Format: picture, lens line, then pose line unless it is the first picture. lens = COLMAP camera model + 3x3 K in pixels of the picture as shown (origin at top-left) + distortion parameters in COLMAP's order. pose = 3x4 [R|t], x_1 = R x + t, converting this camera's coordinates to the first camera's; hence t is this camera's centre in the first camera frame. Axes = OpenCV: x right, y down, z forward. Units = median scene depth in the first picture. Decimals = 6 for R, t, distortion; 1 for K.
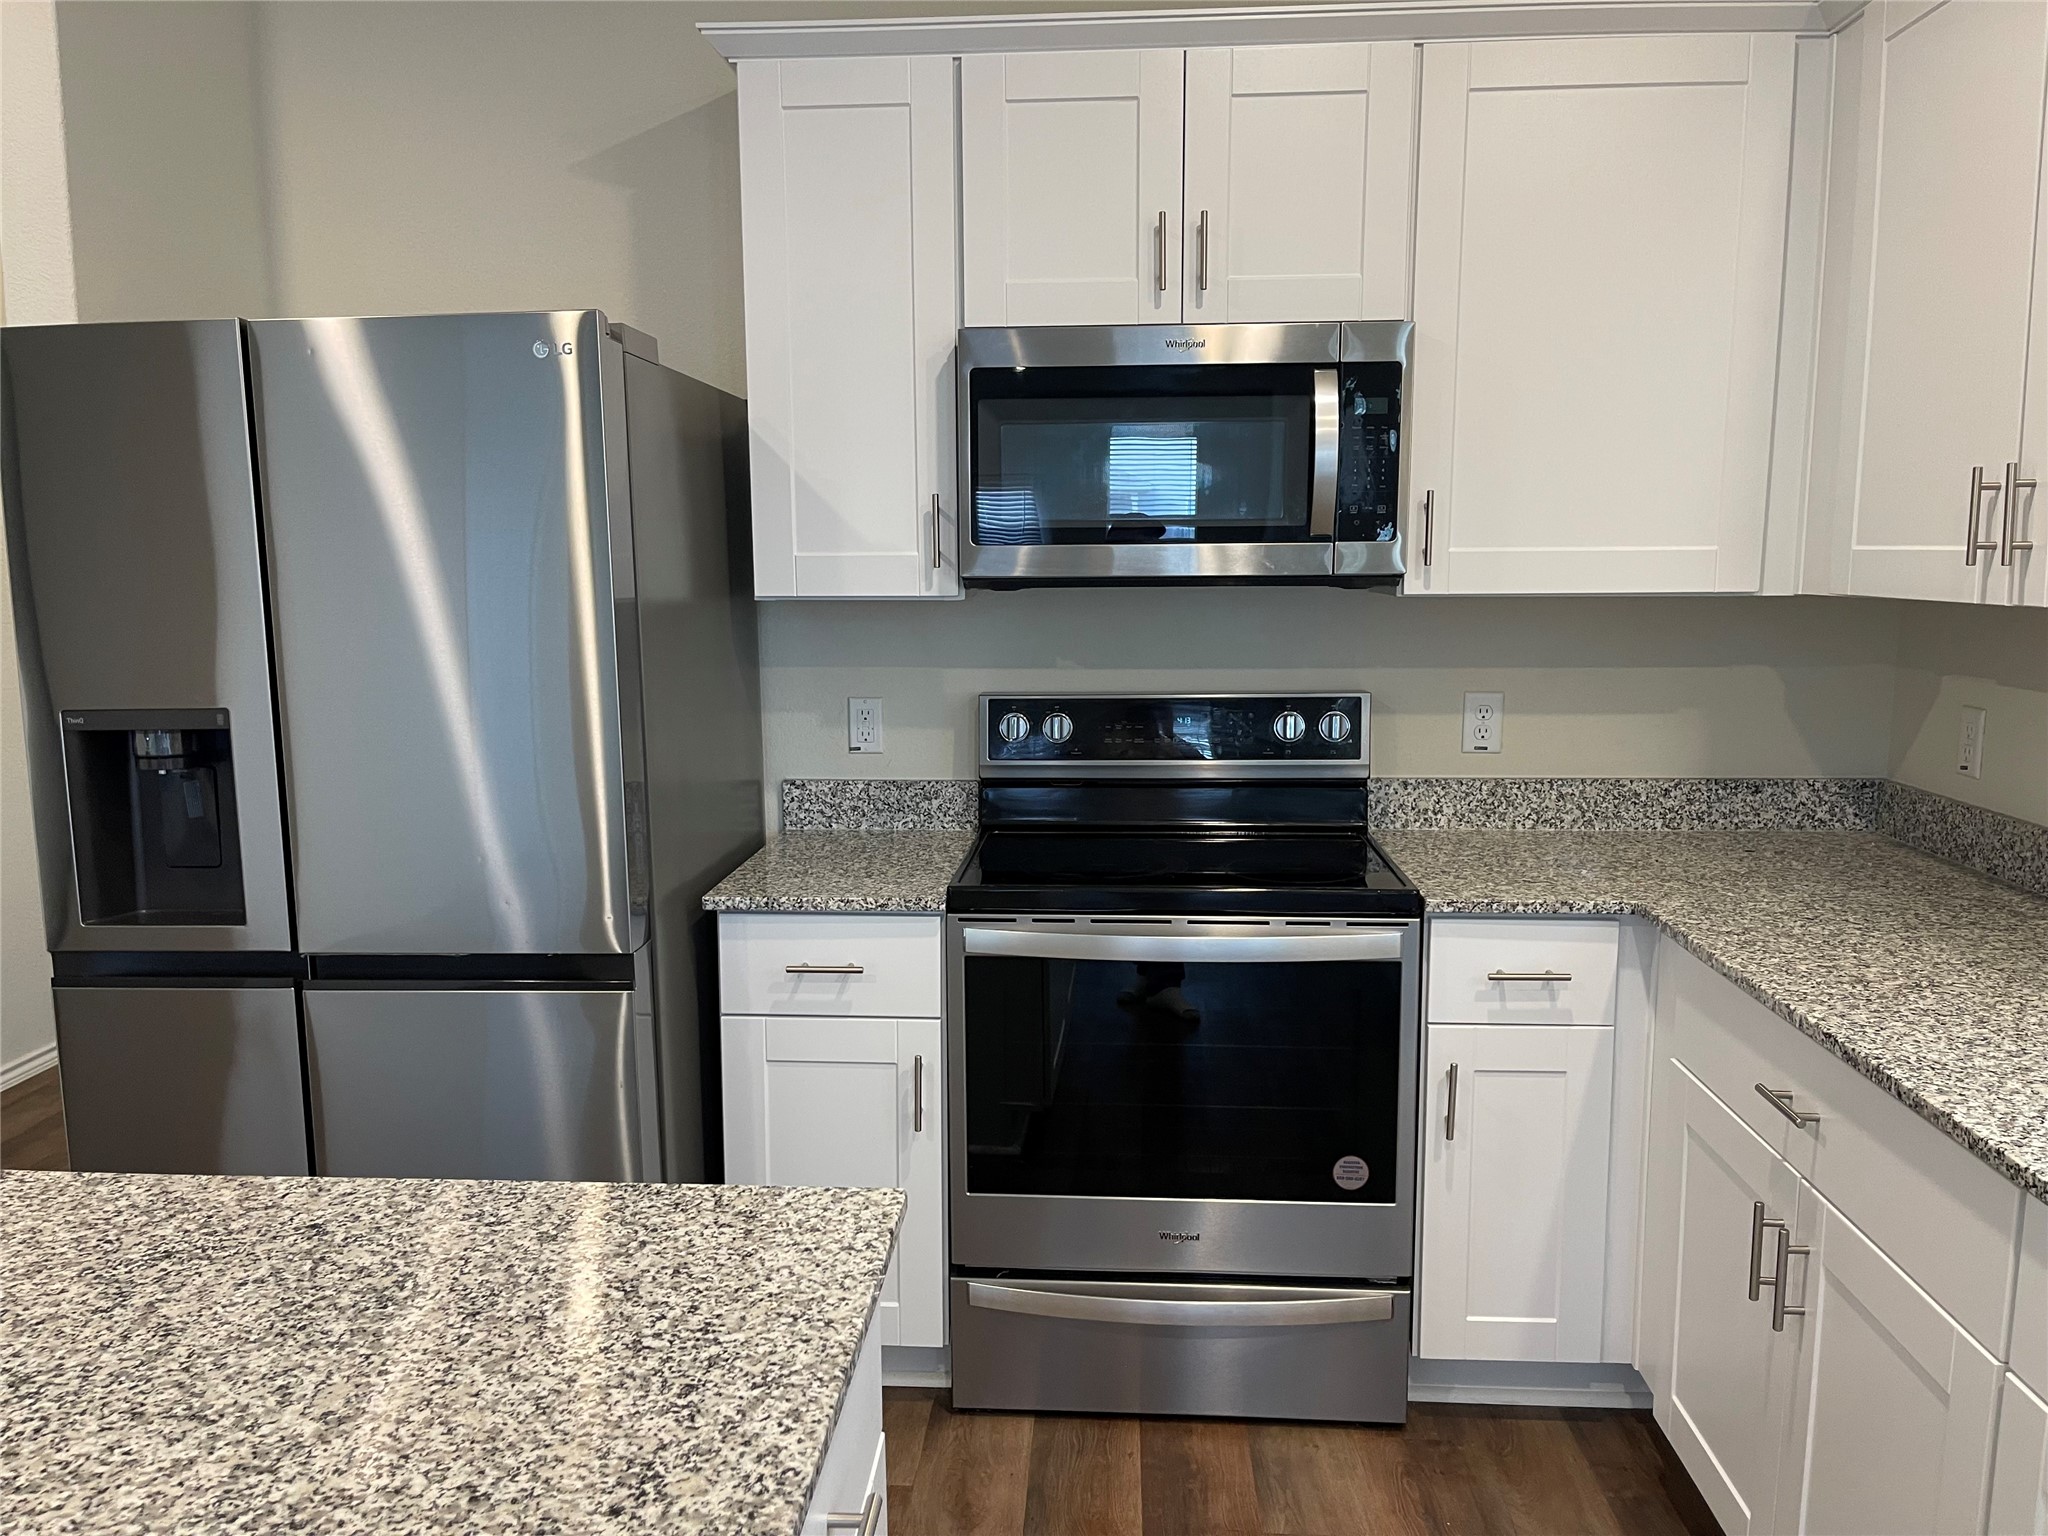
lens RADIAL K [[1556.1, 0, 1019.0], [0, 1556.1, 785.2], [0, 0, 1]] dist [0.008639, 0.000957]
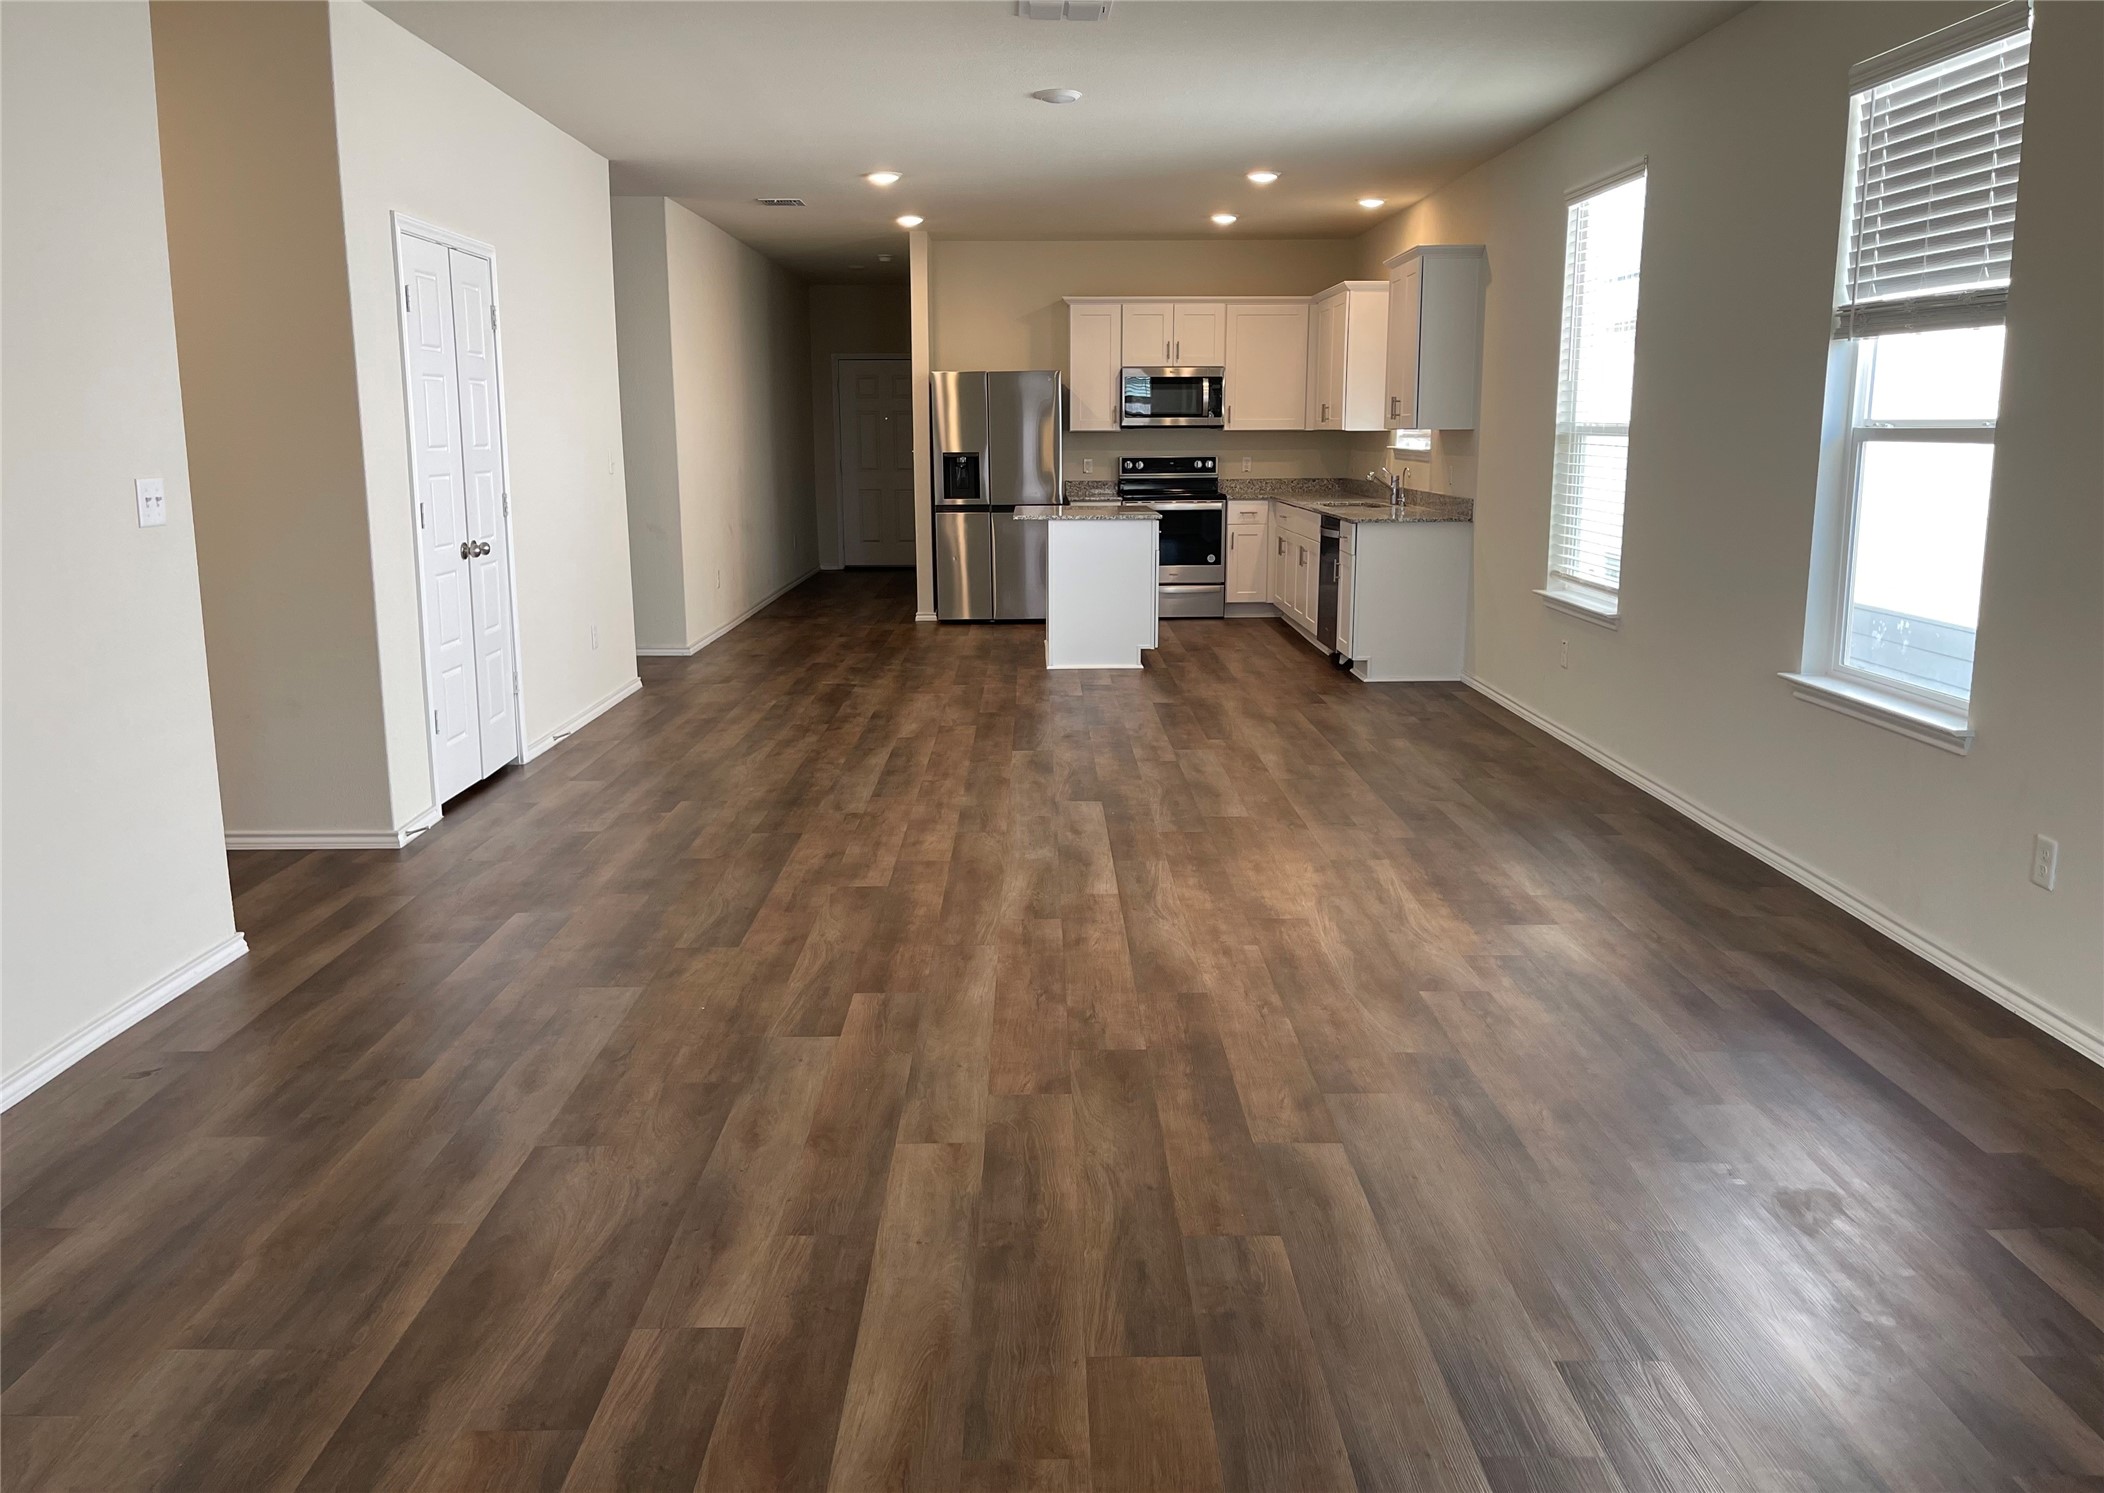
lens RADIAL K [[1580.3, 0, 1080.3], [0, 1580.3, 701.0], [0, 0, 1]] dist [0.042352, 0.000686]
pose [[0.997017, -0.013752, 0.075949, -0.502772], [0.011555, 0.999504, 0.029293, 0.506056], [-0.076314, -0.028328, 0.996681, -3.436706]]
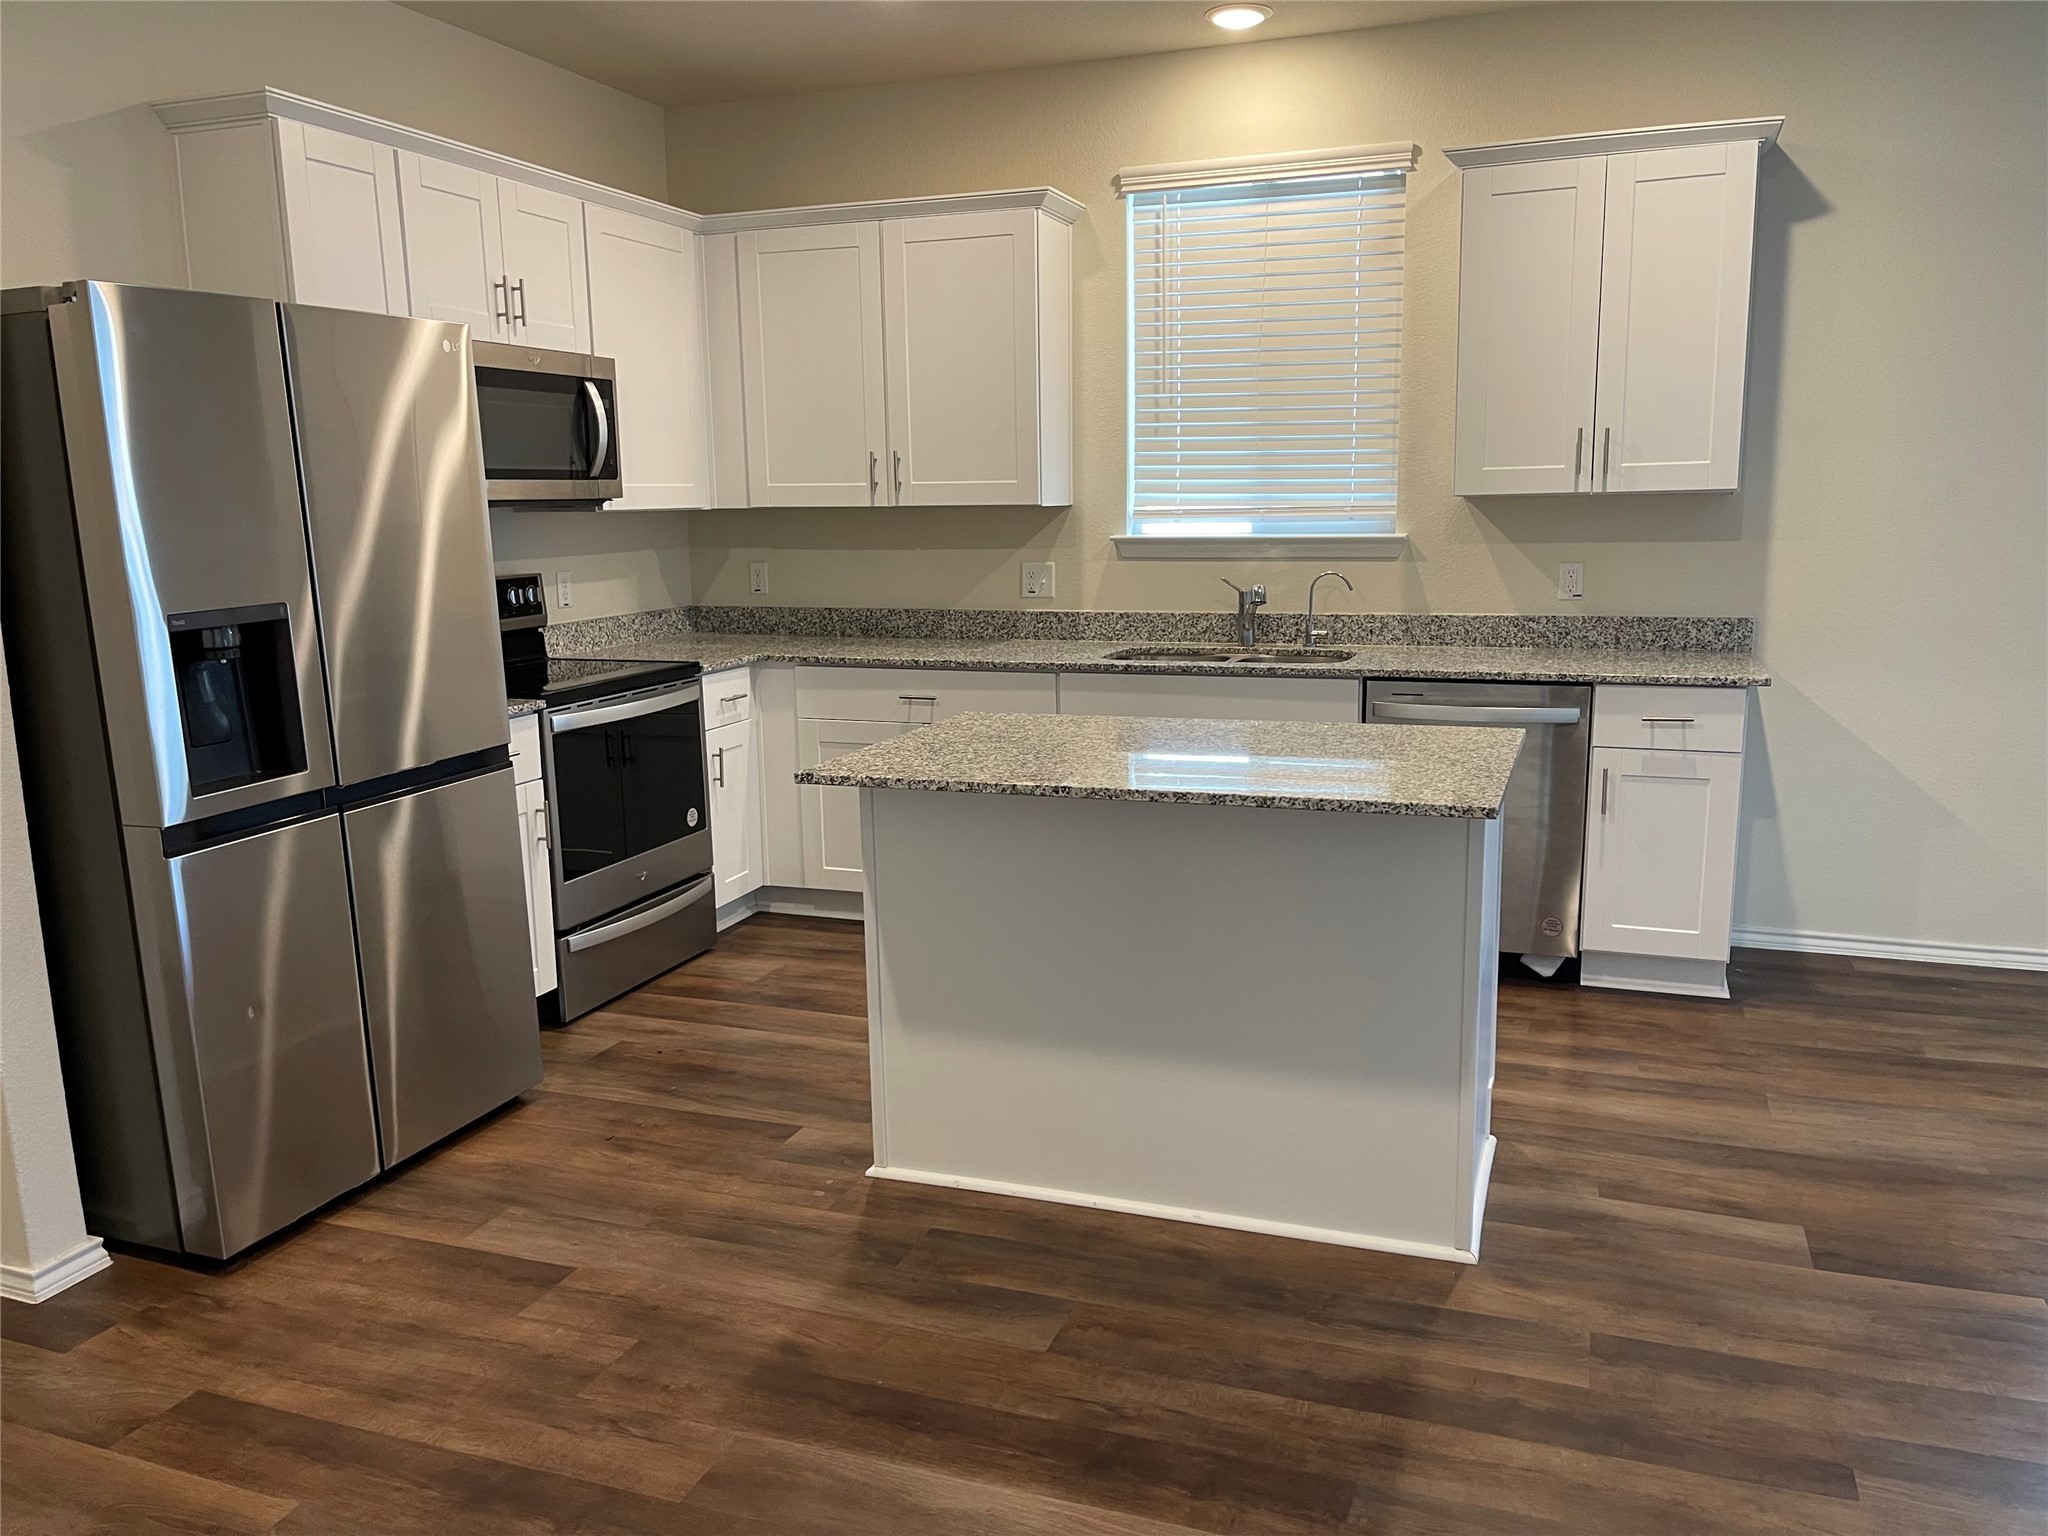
lens RADIAL K [[1556.1, 0, 1019.0], [0, 1556.1, 785.2], [0, 0, 1]] dist [0.008639, 0.000957]
pose [[0.287130, -0.176404, 0.941509, -1.391337], [0.149524, 0.979102, 0.137848, 0.010323], [-0.946150, 0.101198, 0.307506, 0.042557]]
